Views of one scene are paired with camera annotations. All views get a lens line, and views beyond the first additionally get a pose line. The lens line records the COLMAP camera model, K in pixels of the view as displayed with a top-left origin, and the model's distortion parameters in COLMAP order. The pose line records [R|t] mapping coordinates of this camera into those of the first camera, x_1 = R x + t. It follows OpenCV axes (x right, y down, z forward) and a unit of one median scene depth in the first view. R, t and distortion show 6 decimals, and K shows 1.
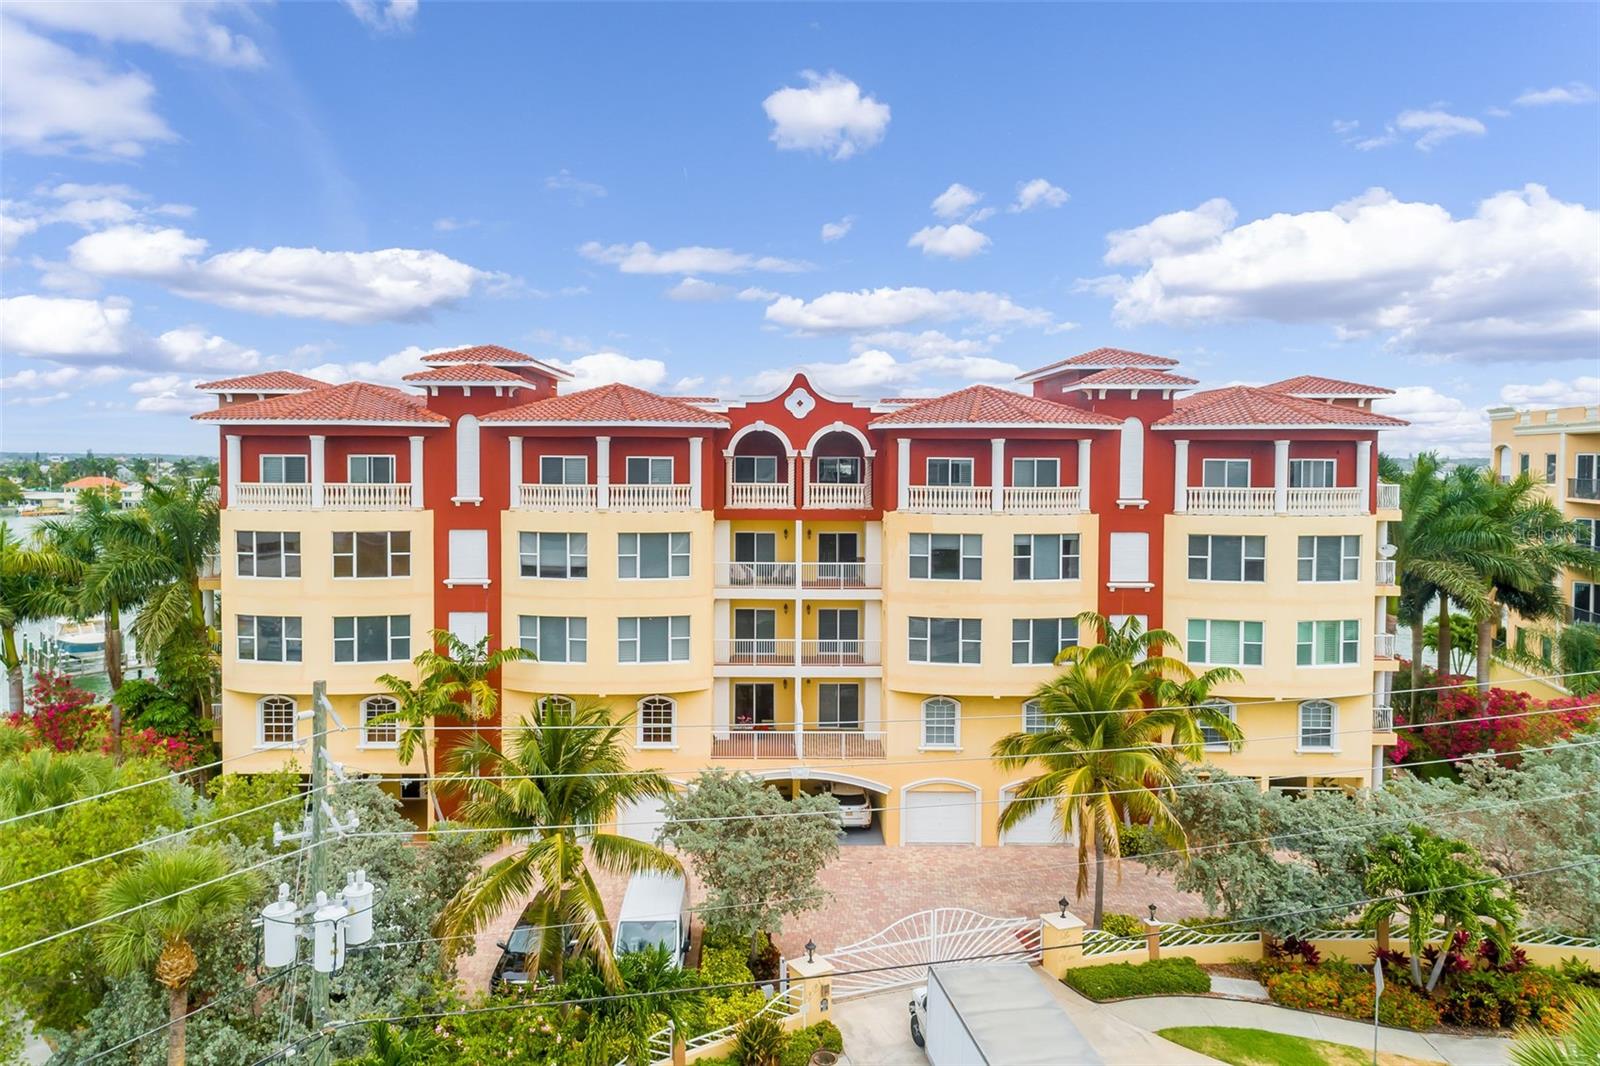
lens RADIAL K [[1060.2, 0, 800.0], [0, 1060.2, 533.0], [0, 0, 1]] dist [0.014843, -0.000090]
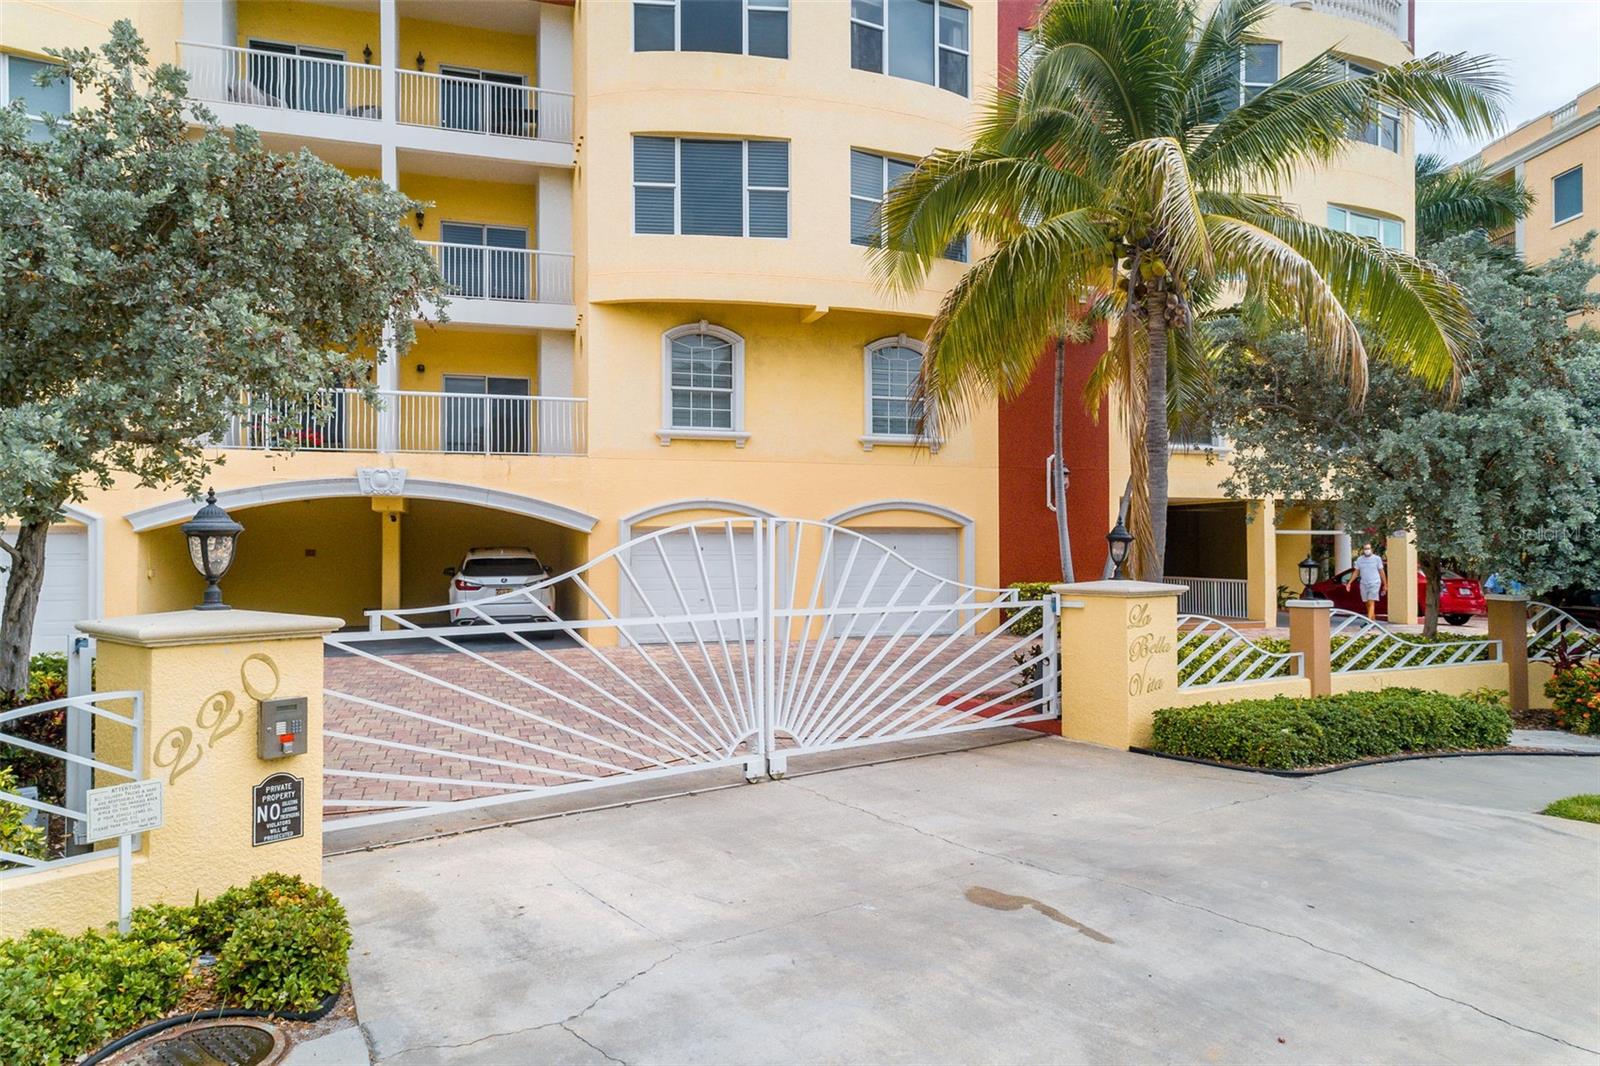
lens RADIAL K [[1060.2, 0, 800.0], [0, 1060.2, 533.0], [0, 0, 1]] dist [0.014843, -0.000090]
pose [[0.959683, 0.000118, 0.281083, 0.042491], [0.024575, 0.996135, -0.084324, 0.294480], [-0.280007, 0.087832, 0.955972, 0.558576]]
